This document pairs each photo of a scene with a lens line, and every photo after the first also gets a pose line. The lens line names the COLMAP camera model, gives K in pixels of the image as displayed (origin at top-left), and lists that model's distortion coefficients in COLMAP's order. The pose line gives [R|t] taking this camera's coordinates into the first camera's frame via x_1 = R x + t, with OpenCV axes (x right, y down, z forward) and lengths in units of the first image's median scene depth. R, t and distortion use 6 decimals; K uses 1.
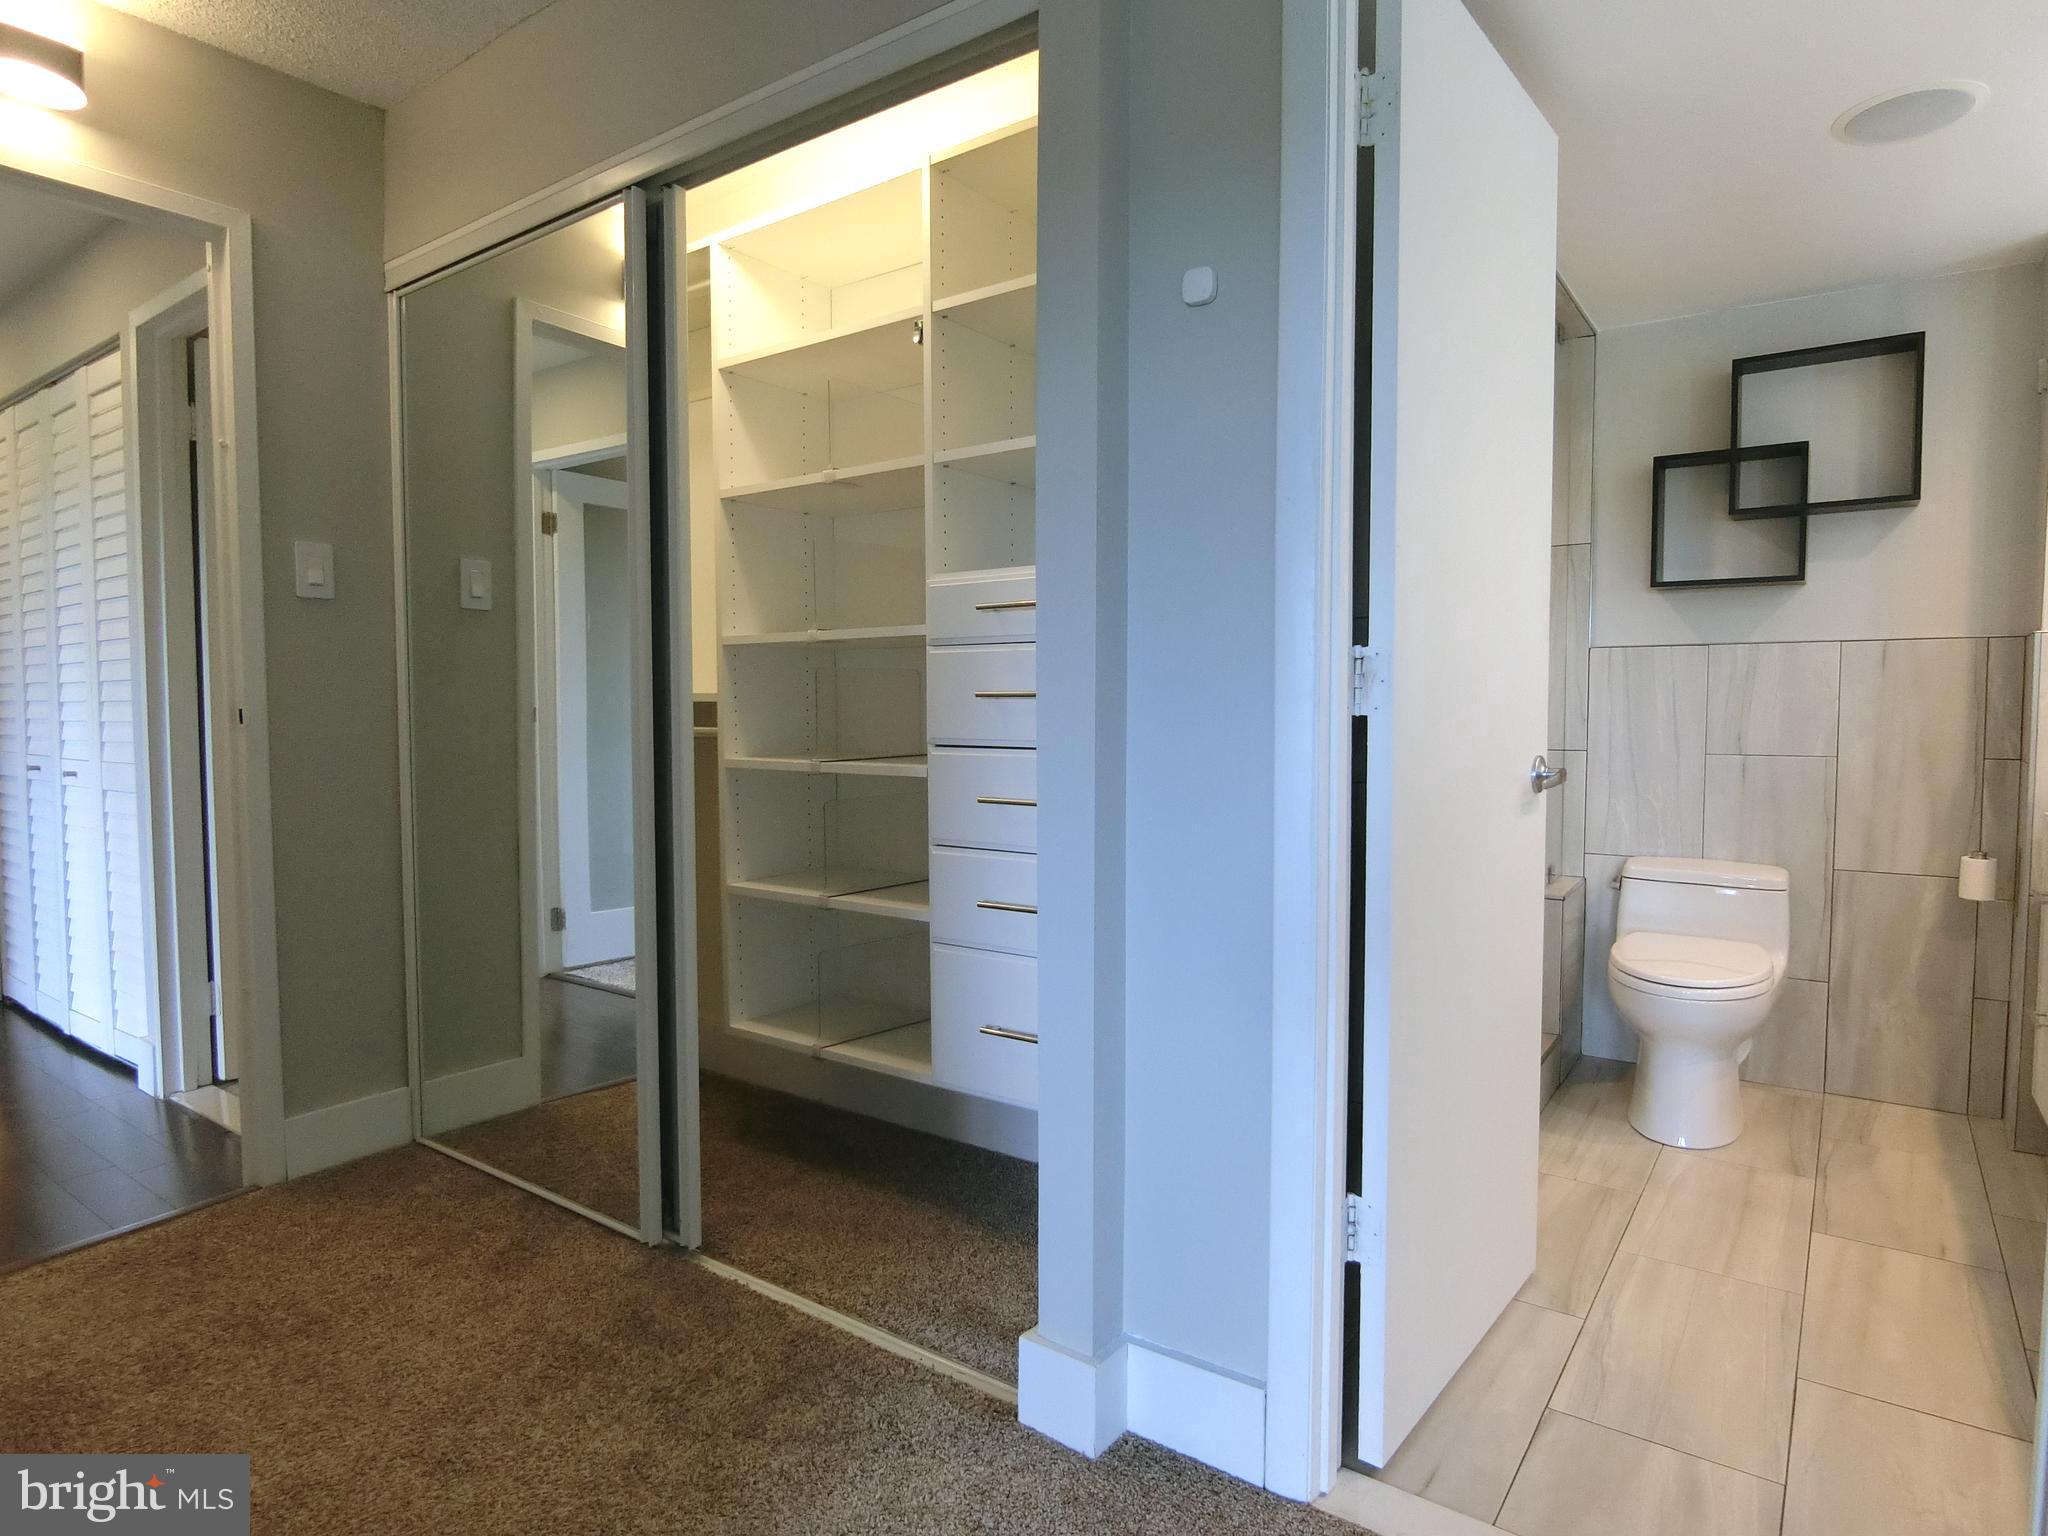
lens RADIAL K [[1126.3, 0, 1017.2], [0, 1126.3, 762.7], [0, 0, 1]] dist [-0.012356, -0.001271]
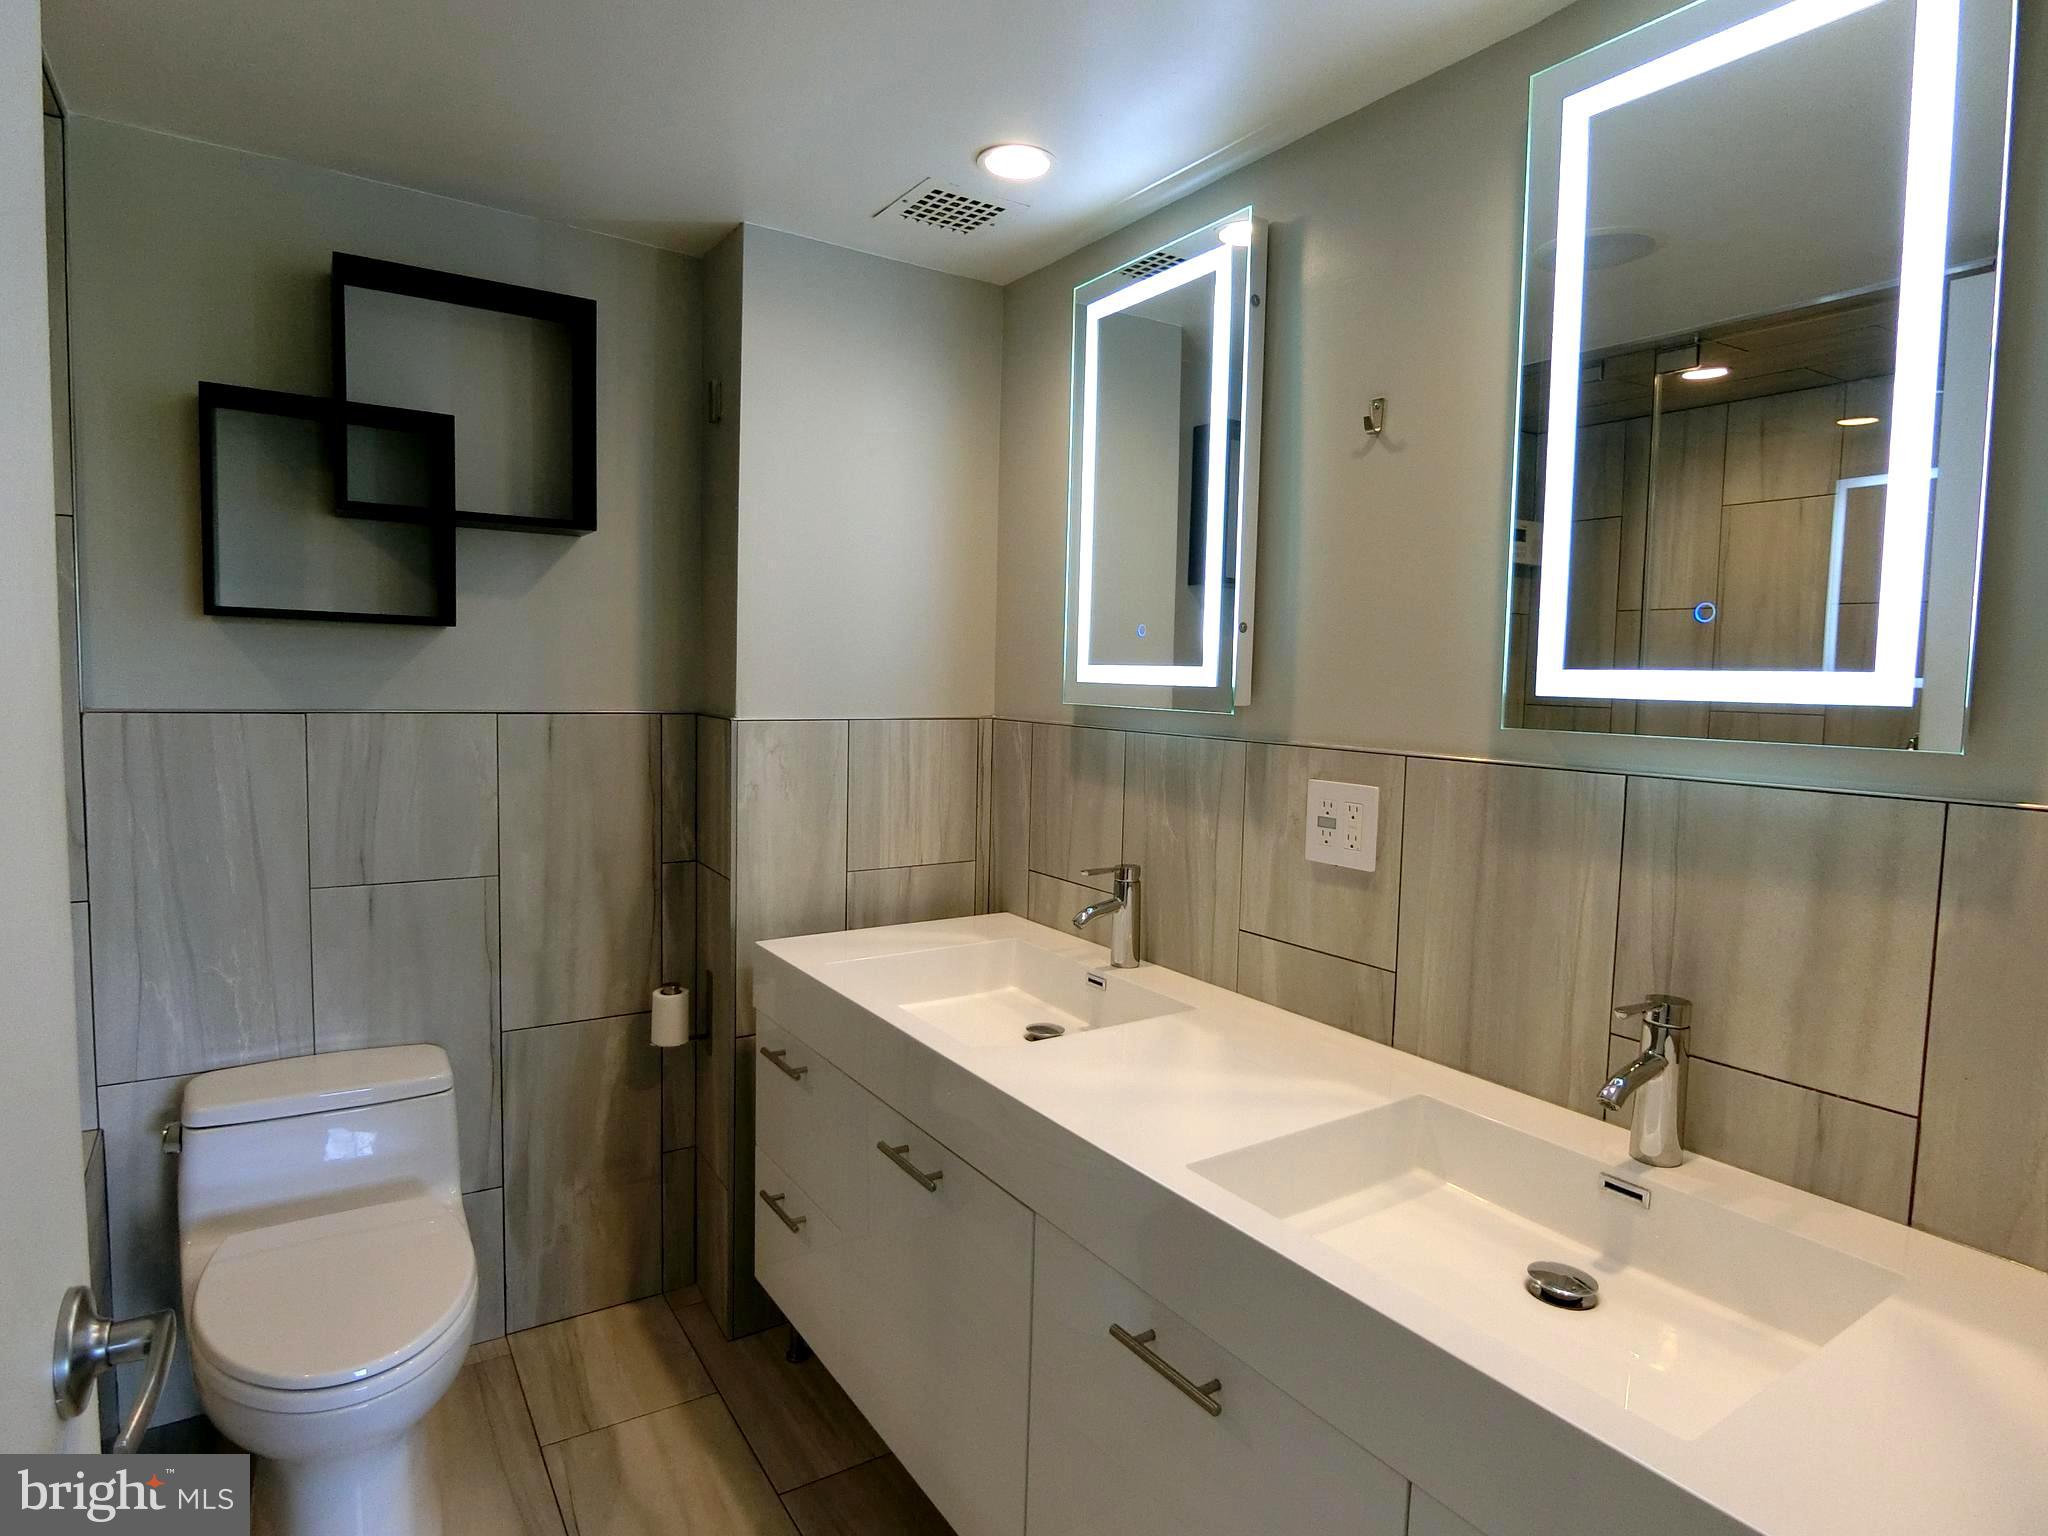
lens RADIAL K [[1126.3, 0, 1017.2], [0, 1126.3, 762.7], [0, 0, 1]] dist [-0.012356, -0.001271]
pose [[0.377272, -0.044084, 0.925053, 0.202967], [0.051886, 0.998304, 0.026413, -0.078608], [-0.924648, 0.038032, 0.378919, 0.423874]]
